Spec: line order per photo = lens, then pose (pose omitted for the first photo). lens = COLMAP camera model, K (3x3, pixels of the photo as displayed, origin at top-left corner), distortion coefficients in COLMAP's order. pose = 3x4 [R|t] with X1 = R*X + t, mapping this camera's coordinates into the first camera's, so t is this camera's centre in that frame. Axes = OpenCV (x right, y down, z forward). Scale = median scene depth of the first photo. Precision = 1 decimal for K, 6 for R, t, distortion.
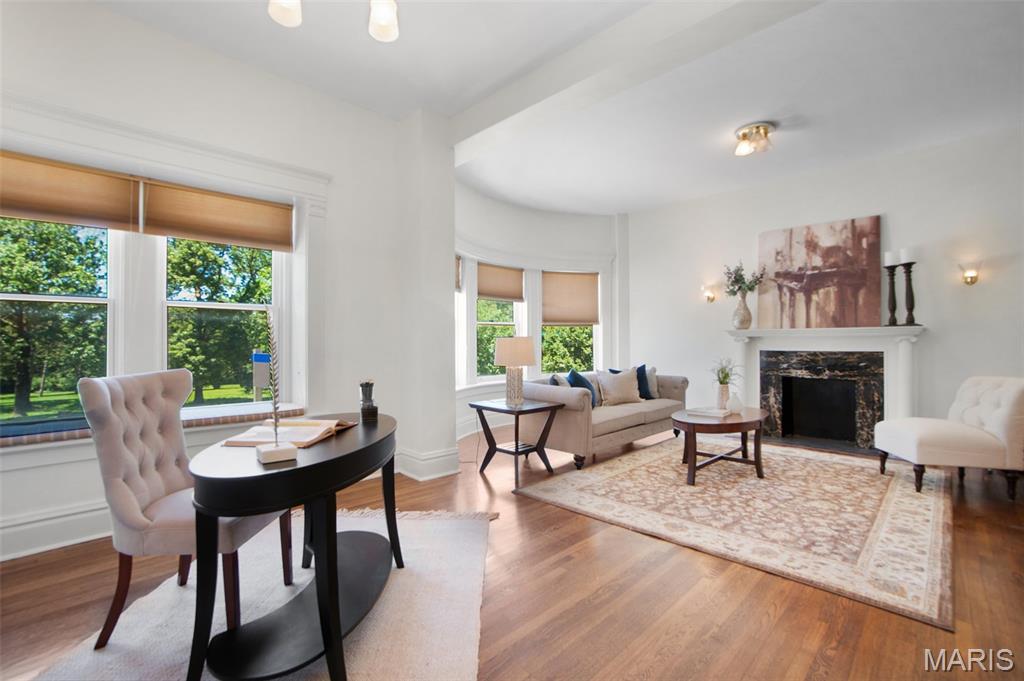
lens RADIAL K [[454.2, 0, 511.5], [0, 454.2, 344.6], [0, 0, 1]] dist [-0.040977, 0.000668]
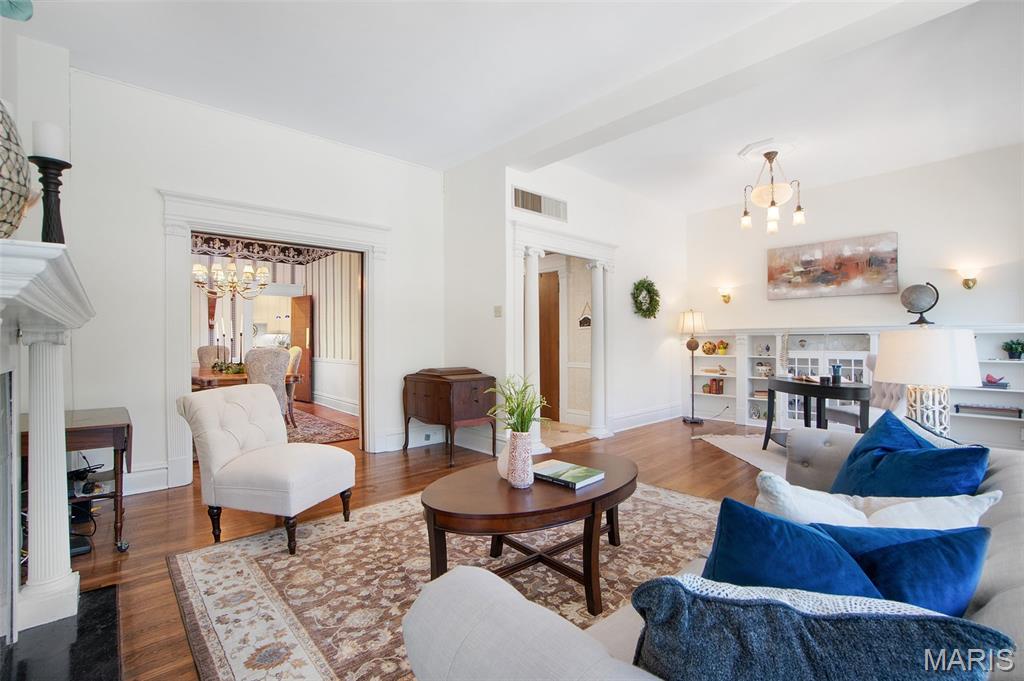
lens RADIAL K [[455.0, 0, 505.7], [0, 455.0, 339.6], [0, 0, 1]] dist [-0.074913, 0.025686]
pose [[-0.998820, 0.002889, 0.048471, 0.420058], [0.002749, 0.999992, -0.002937, -0.004566], [-0.048479, -0.002801, -0.998820, 1.341705]]
